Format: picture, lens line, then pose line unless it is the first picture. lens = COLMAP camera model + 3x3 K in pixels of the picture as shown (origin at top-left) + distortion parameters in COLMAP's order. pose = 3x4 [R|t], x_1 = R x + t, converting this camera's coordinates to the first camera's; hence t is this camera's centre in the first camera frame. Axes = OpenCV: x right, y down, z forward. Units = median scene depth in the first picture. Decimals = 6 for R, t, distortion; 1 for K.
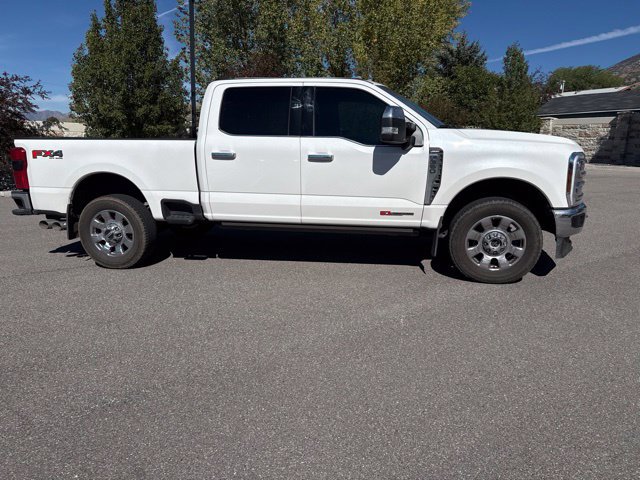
lens RADIAL K [[457.0, 0, 322.2], [0, 457.0, 242.4], [0, 0, 1]] dist [0.040557, -0.042565]
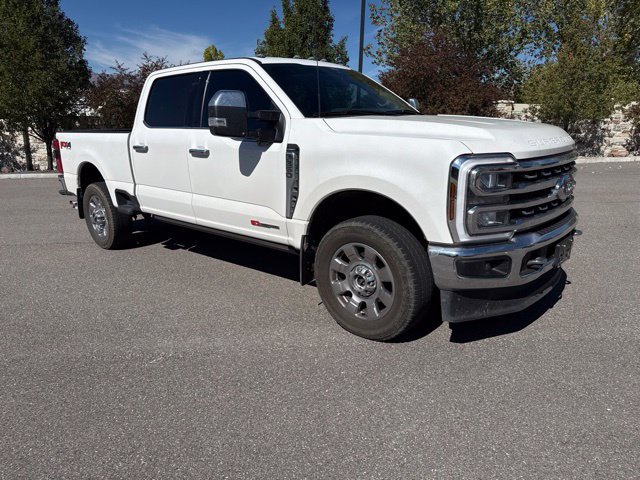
lens RADIAL K [[457.0, 0, 313.4], [0, 457.0, 244.2], [0, 0, 1]] dist [0.040557, -0.042565]
pose [[0.851054, 0.124024, -0.510220, 0.631101], [-0.111483, 0.992230, 0.055235, -0.081147], [0.513107, 0.009873, 0.858268, 0.341951]]
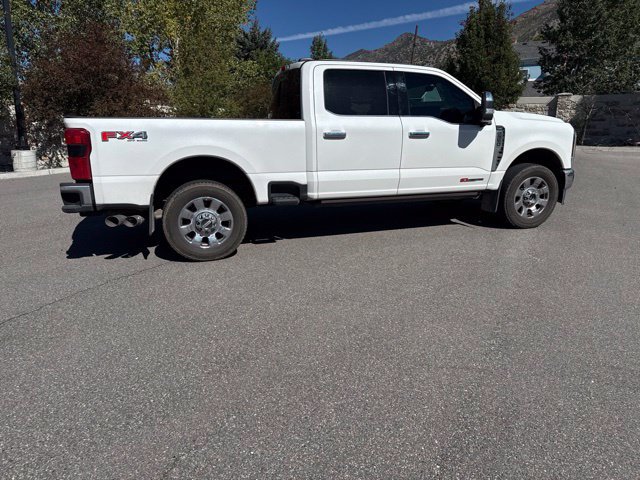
lens RADIAL K [[457.0, 0, 318.3], [0, 457.0, 239.1], [0, 0, 1]] dist [0.040557, -0.042565]
pose [[0.876917, -0.117843, 0.465972, -0.762221], [0.103916, 0.993032, 0.055575, -0.016495], [-0.469274, -0.000313, 0.883053, 0.103517]]
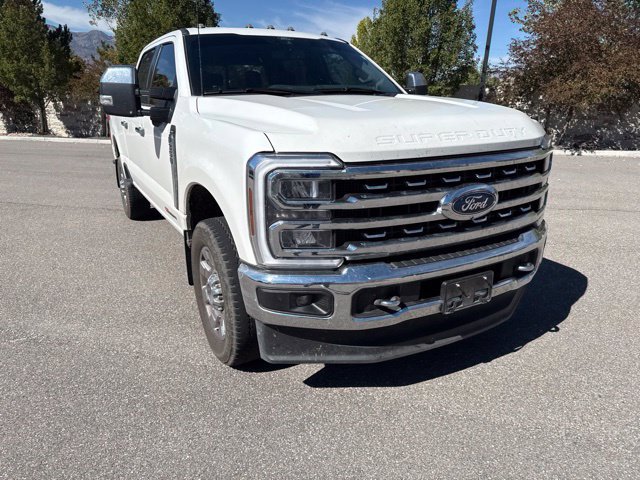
lens RADIAL K [[457.0, 0, 317.8], [0, 457.0, 240.4], [0, 0, 1]] dist [0.040557, -0.042565]
pose [[0.627132, 0.232502, -0.743403, 0.846372], [-0.185178, 0.971551, 0.147640, -0.168728], [0.756581, 0.045072, 0.652345, 0.672312]]
